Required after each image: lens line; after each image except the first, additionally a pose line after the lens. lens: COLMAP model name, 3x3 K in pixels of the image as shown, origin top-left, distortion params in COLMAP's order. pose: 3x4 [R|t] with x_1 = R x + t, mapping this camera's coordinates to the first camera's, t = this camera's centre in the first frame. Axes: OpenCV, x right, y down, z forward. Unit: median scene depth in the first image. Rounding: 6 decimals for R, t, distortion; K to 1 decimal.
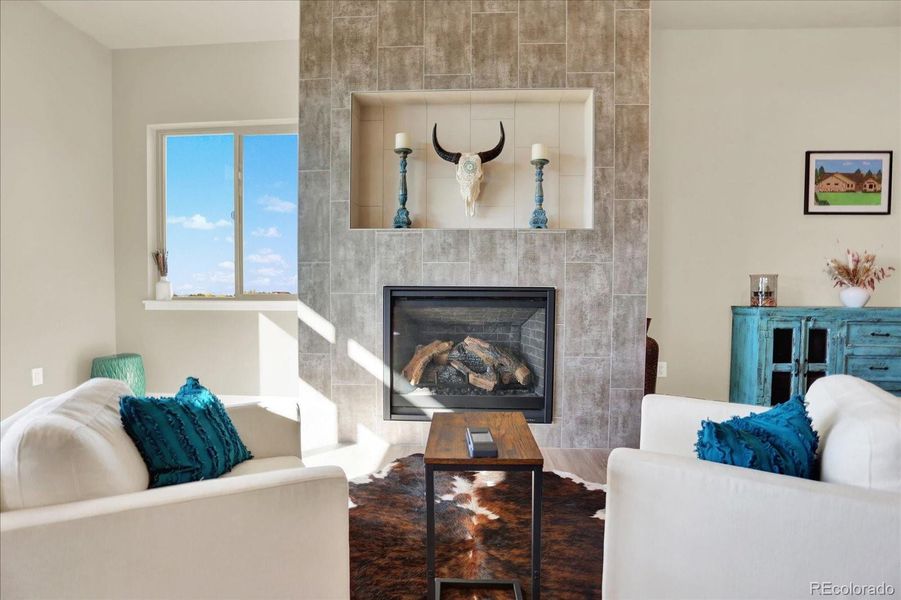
lens RADIAL K [[460.6, 0, 449.6], [0, 460.6, 305.0], [0, 0, 1]] dist [-0.059115, 0.016987]
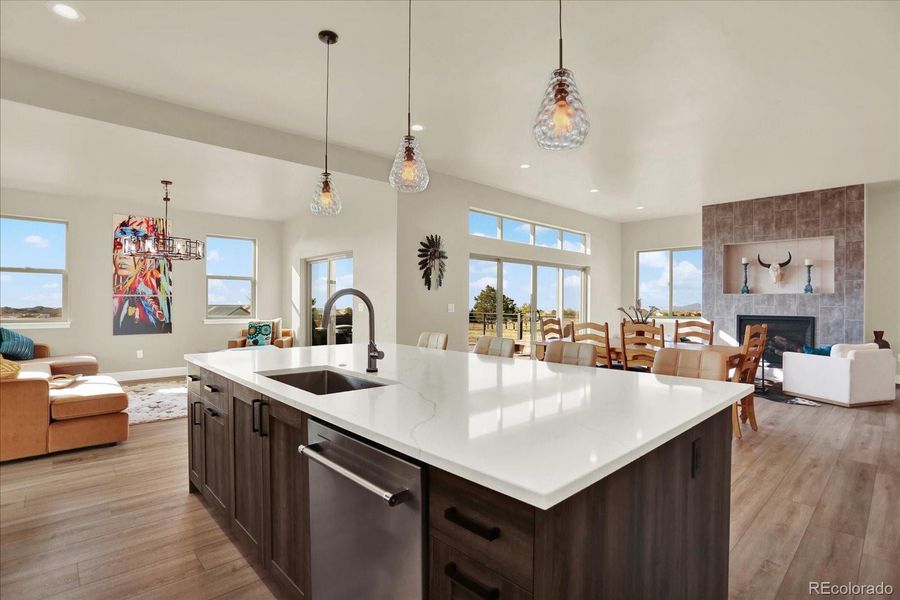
lens RADIAL K [[448.7, 0, 443.8], [0, 448.7, 302.5], [0, 0, 1]] dist [-0.064741, 0.025636]
pose [[0.722506, -0.001970, -0.691362, 0.403822], [-0.022375, 0.999406, -0.026230, -0.007352], [0.691003, 0.034420, 0.722032, -2.113753]]
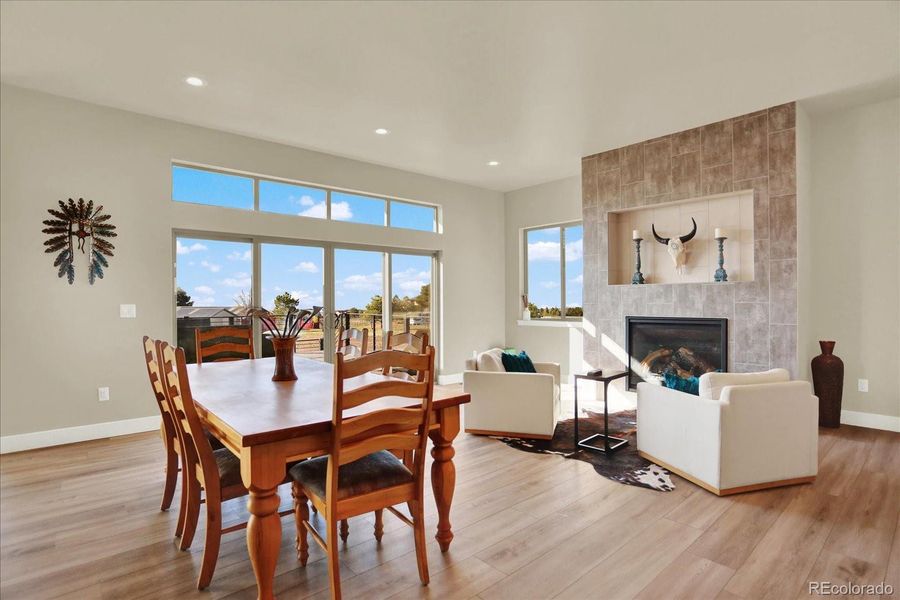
lens RADIAL K [[460.1, 0, 445.4], [0, 460.1, 302.6], [0, 0, 1]] dist [-0.059115, 0.016987]
pose [[0.699464, -0.009064, -0.714611, 0.659519], [-0.011797, 0.999637, -0.024227, -0.043927], [0.714571, 0.025376, 0.699103, -0.782900]]
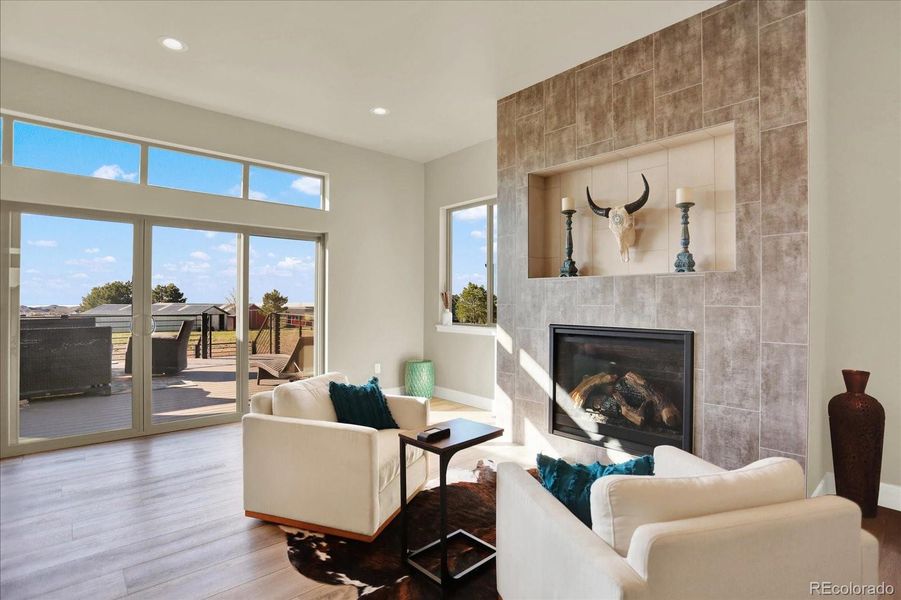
lens RADIAL K [[449.2, 0, 449.4], [0, 449.2, 297.8], [0, 0, 1]] dist [-0.064741, 0.025636]
pose [[0.702947, -0.008711, -0.711189, 0.535298], [-0.020992, 0.999235, -0.032988, -0.067465], [0.710932, 0.038118, 0.702227, -0.042208]]
